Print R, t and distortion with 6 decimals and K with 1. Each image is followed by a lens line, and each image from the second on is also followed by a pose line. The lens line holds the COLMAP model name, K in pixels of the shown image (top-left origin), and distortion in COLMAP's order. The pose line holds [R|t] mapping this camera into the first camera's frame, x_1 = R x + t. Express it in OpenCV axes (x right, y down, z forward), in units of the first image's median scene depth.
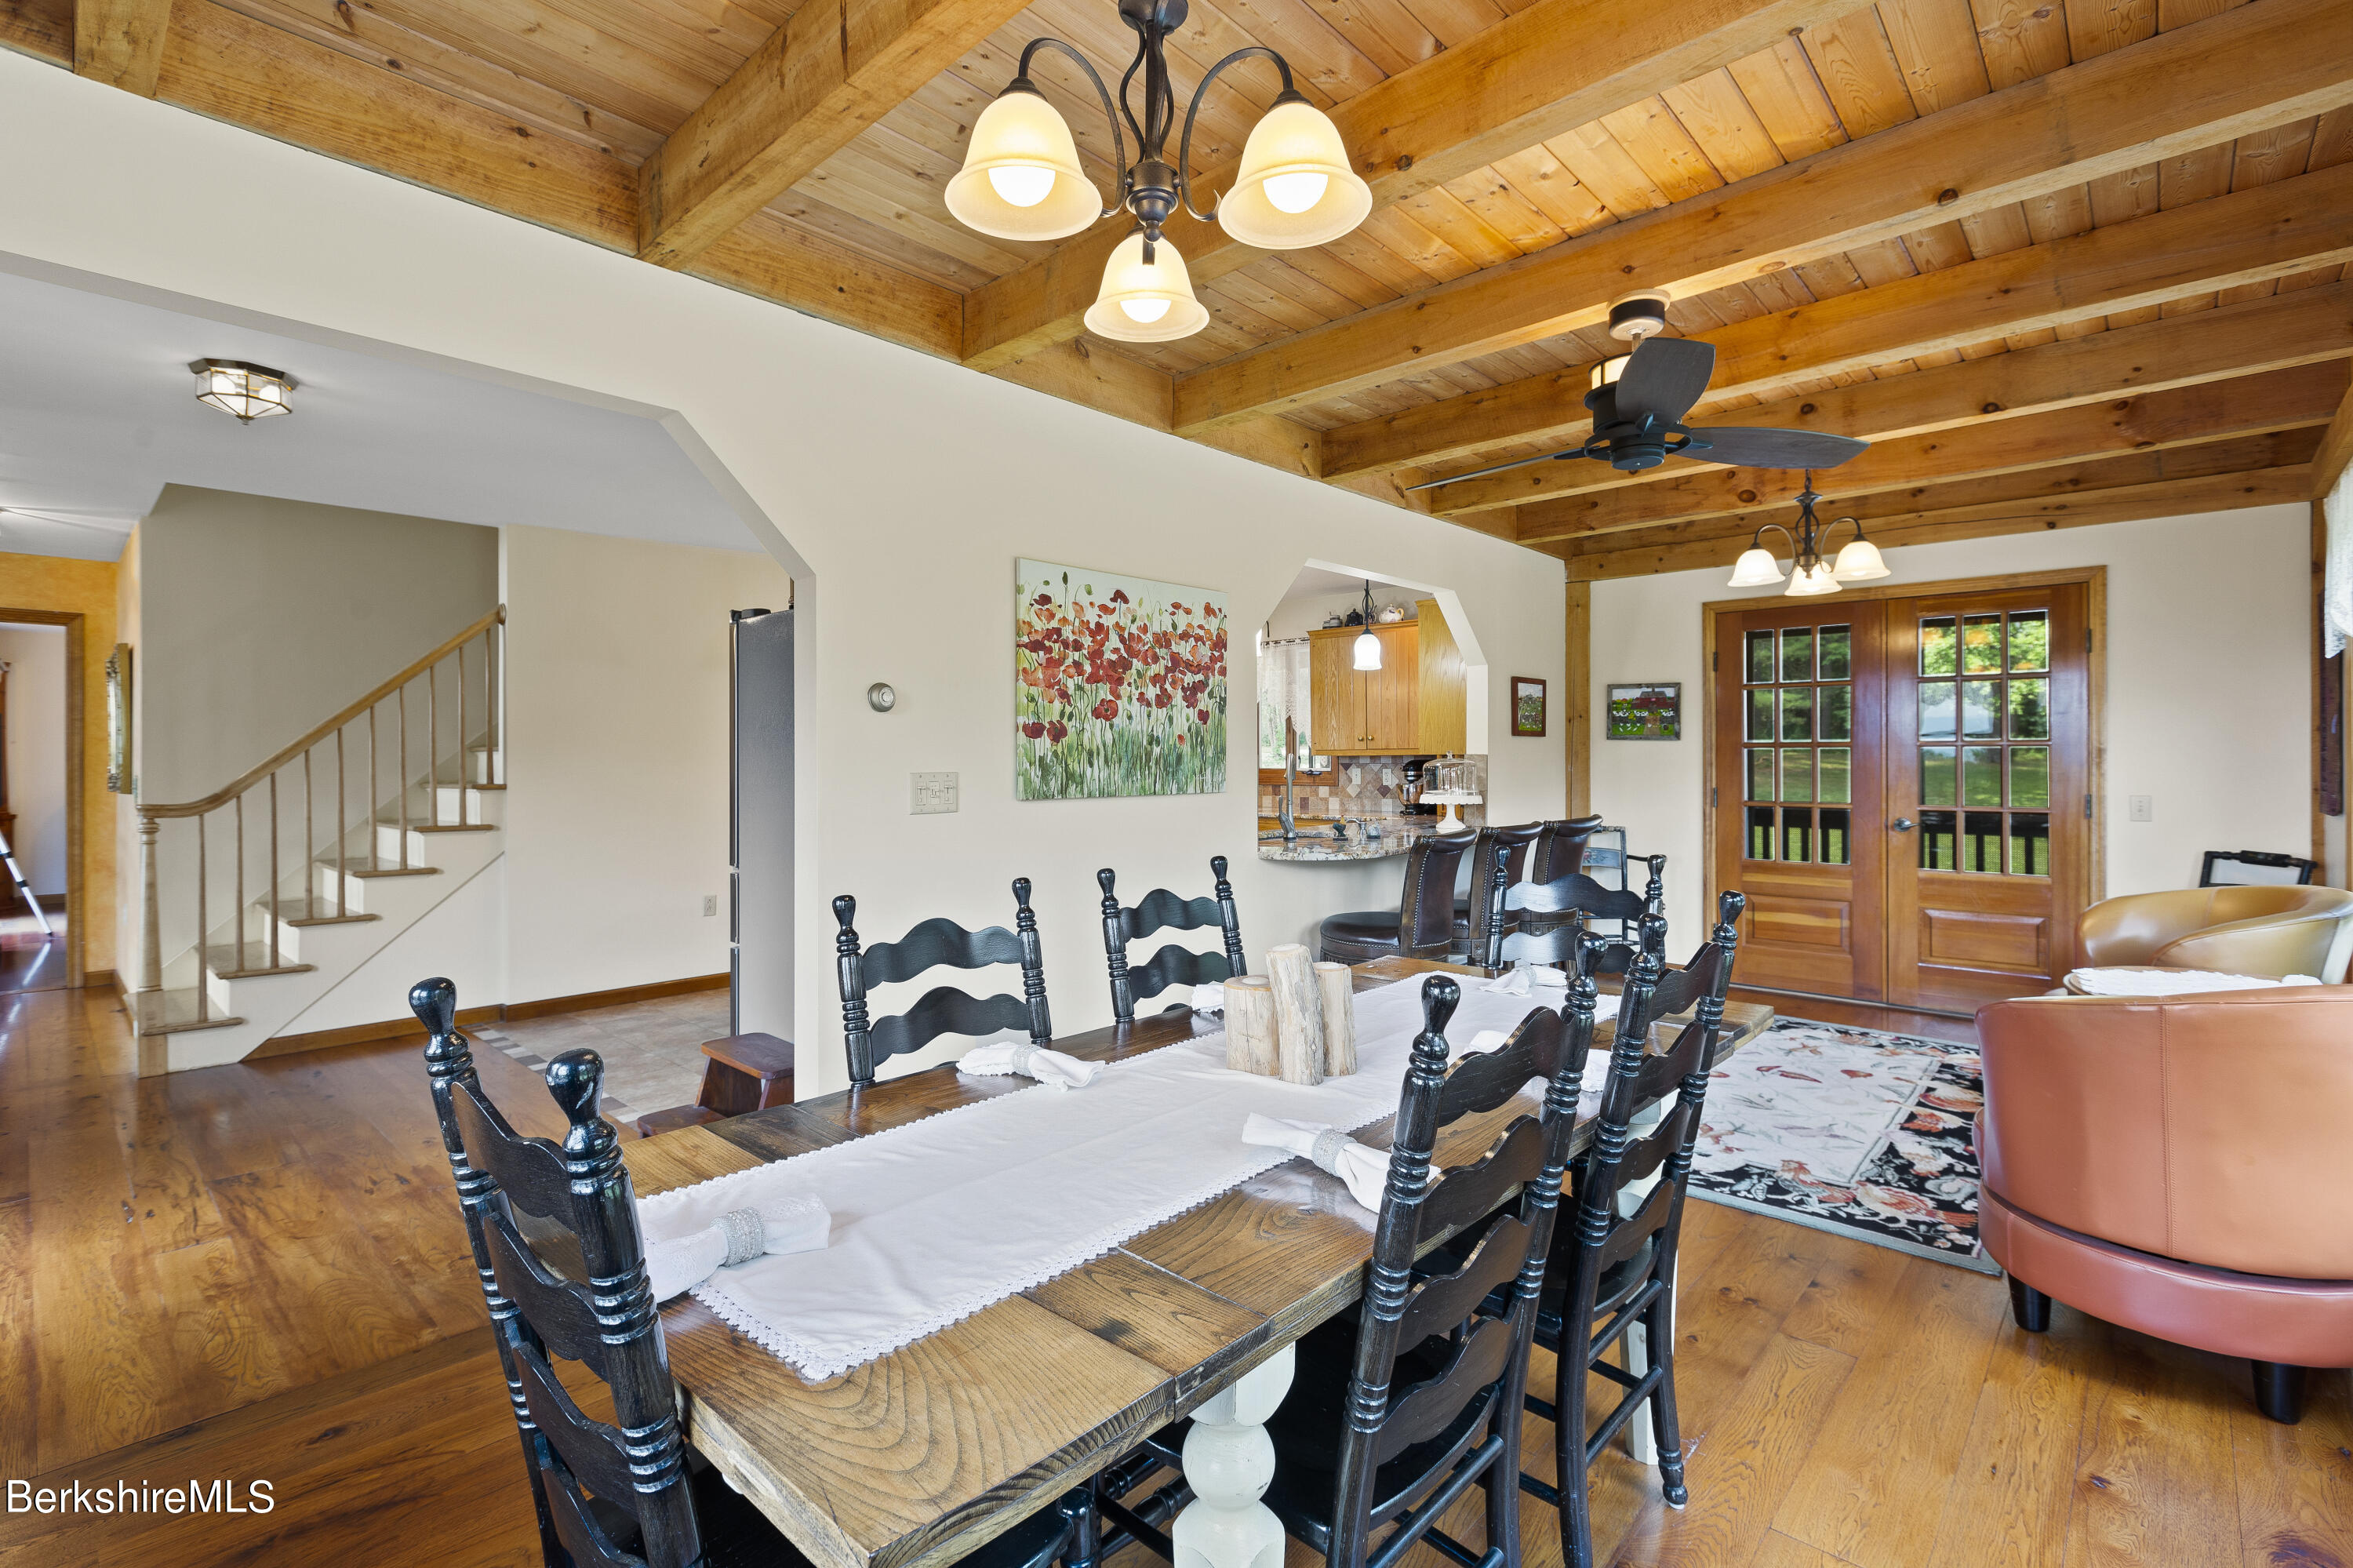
lens RADIAL K [[1074.4, 0, 1176.1], [0, 1074.4, 775.6], [0, 0, 1]] dist [0.000116, -0.000004]
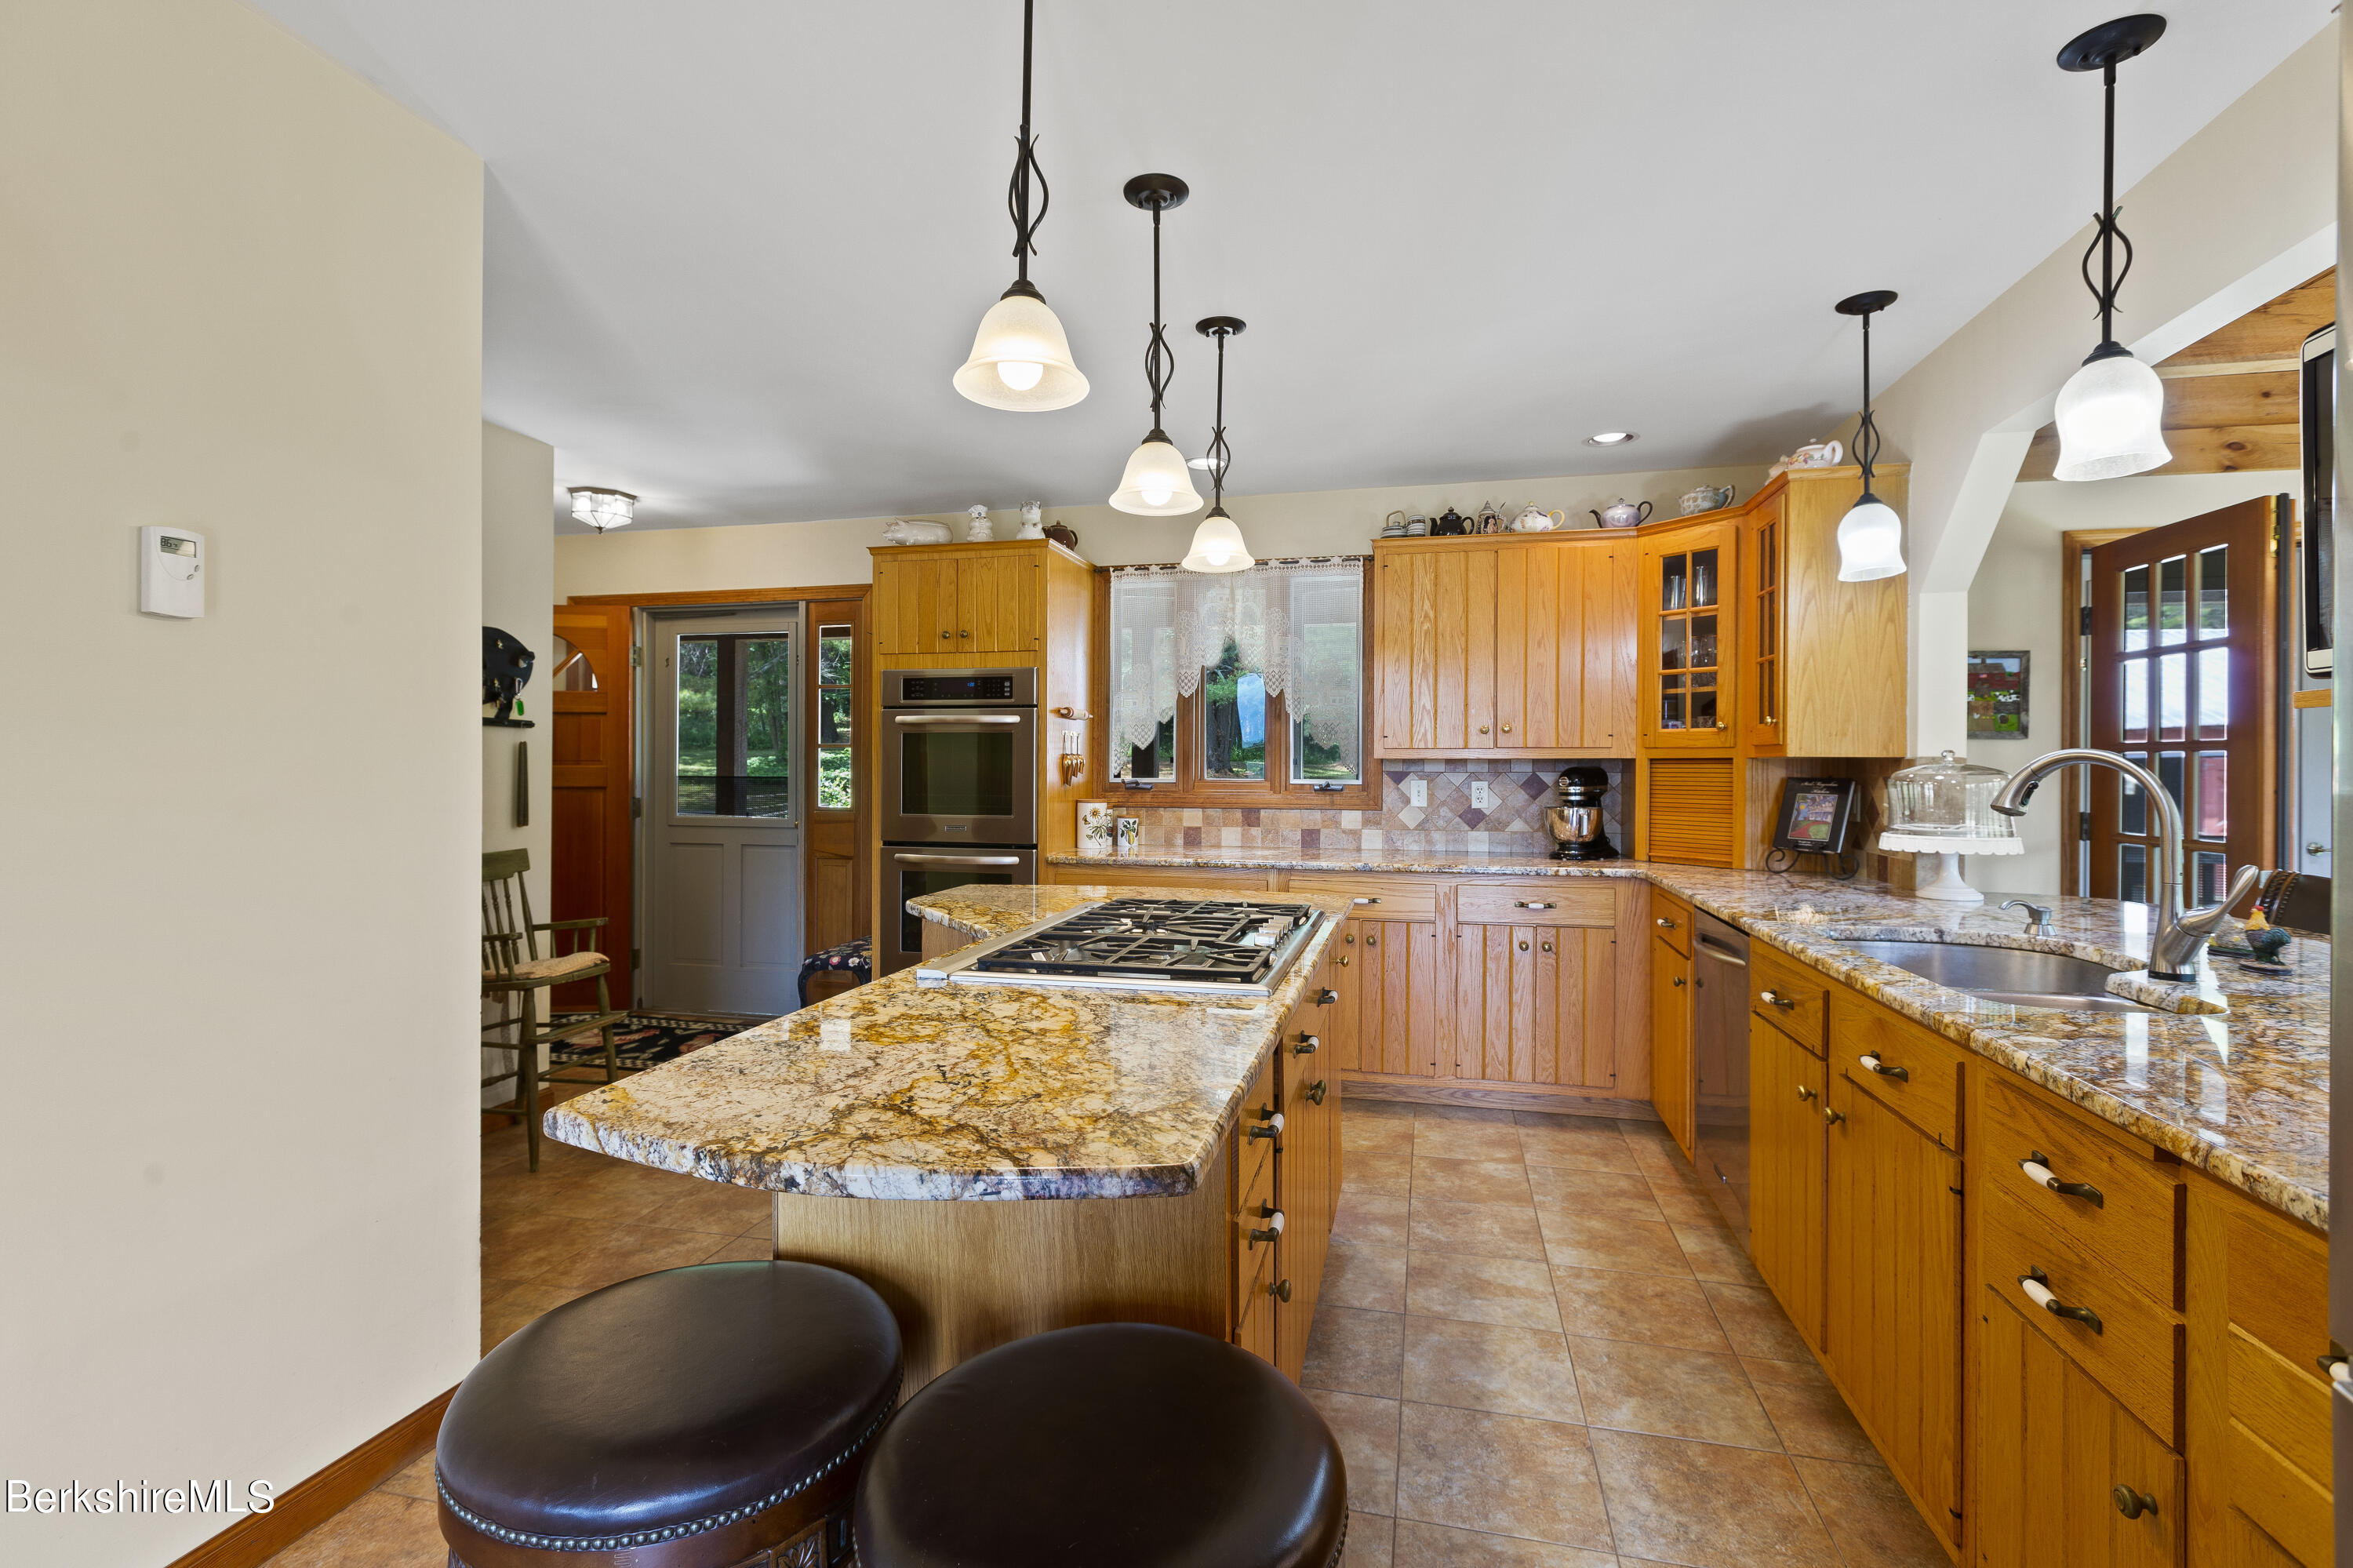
lens RADIAL K [[1074.4, 0, 1179.8], [0, 1074.4, 774.6], [0, 0, 1]] dist [0.000116, -0.000004]
pose [[0.864495, -0.003337, 0.502631, -0.250407], [0.003840, 0.999993, 0.000034, -0.010500], [-0.502627, 0.001901, 0.864501, 0.560820]]
